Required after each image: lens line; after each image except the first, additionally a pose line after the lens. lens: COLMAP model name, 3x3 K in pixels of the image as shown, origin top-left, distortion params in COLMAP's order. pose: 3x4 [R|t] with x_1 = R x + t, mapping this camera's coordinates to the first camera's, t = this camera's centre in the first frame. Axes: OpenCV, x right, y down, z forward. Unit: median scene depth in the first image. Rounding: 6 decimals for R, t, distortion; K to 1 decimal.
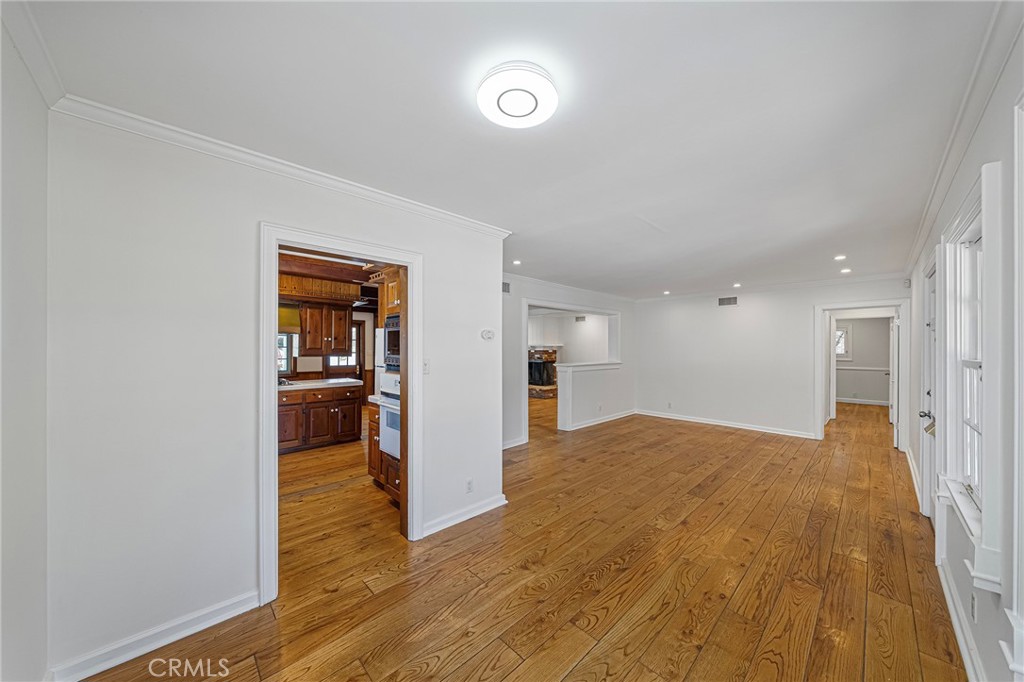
lens RADIAL K [[354.2, 0, 511.9], [0, 354.2, 347.9], [0, 0, 1]] dist [-0.002108, 0.000332]
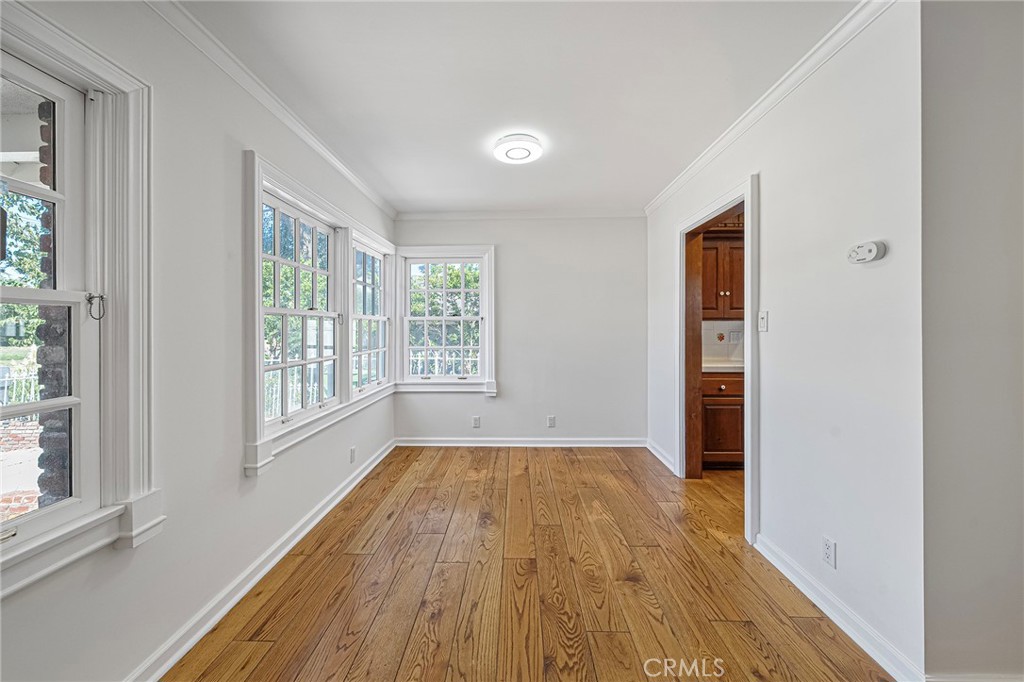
lens RADIAL K [[354.2, 0, 505.4], [0, 354.2, 329.4], [0, 0, 1]] dist [-0.002108, 0.000332]
pose [[-0.717126, 0.002945, -0.696938, 0.511789], [-0.000210, 0.999990, 0.004442, 0.051325], [0.696944, 0.003332, -0.717118, 0.907974]]
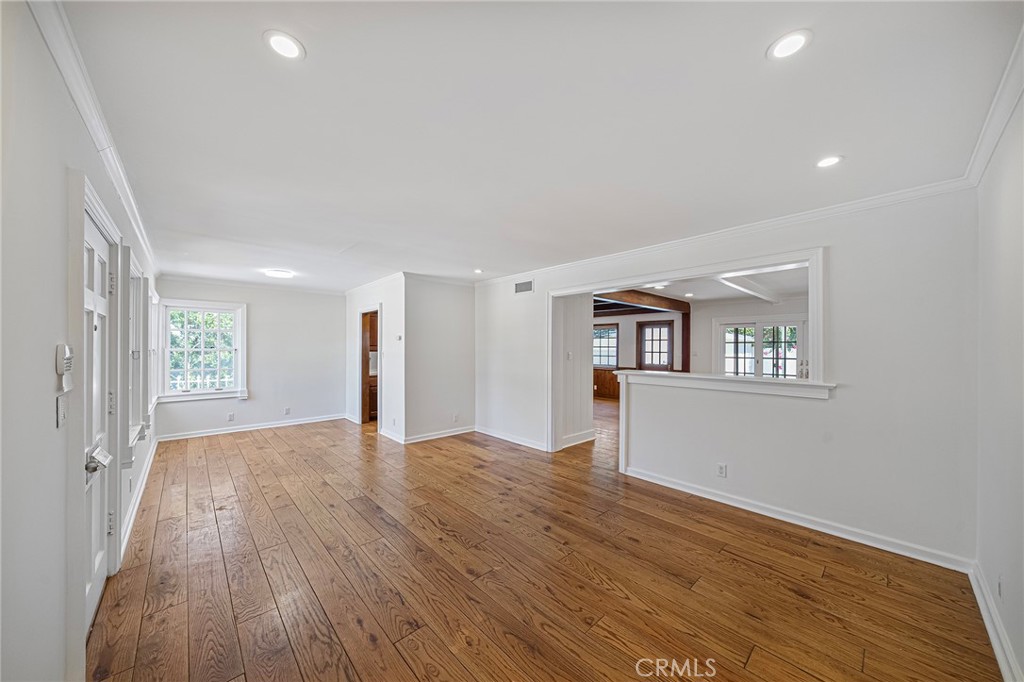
lens RADIAL K [[354.2, 0, 506.1], [0, 354.2, 345.6], [0, 0, 1]] dist [-0.002108, 0.000332]
pose [[-0.032916, -0.008009, -0.999426, 1.467370], [-0.005038, 0.999957, -0.007847, 0.008941], [0.999445, 0.004777, -0.032954, 1.430090]]
